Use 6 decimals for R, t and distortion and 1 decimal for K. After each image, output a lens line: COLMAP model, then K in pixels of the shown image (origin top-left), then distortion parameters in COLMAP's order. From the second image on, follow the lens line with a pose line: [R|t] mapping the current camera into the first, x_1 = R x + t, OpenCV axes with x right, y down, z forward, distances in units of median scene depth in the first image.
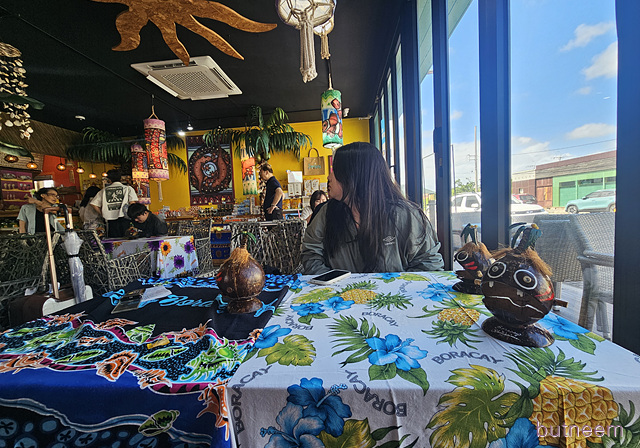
lens RADIAL K [[266.0, 0, 322.3], [0, 266.0, 222.9], [0, 0, 1]] dist [-0.002284, 0.001147]
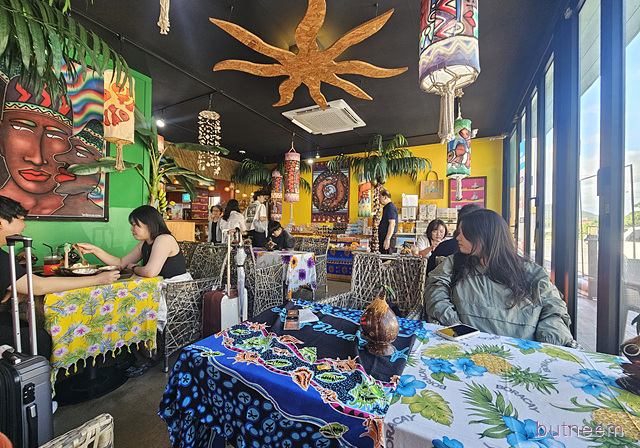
lens RADIAL K [[266.0, 0, 320.6], [0, 266.0, 225.3], [0, 0, 1]] dist [-0.002284, 0.001147]
pose [[0.915988, 0.063532, -0.396144, -0.038788], [-0.084491, 0.995786, -0.035665, -0.068314], [0.392209, 0.066139, 0.917495, -0.097038]]
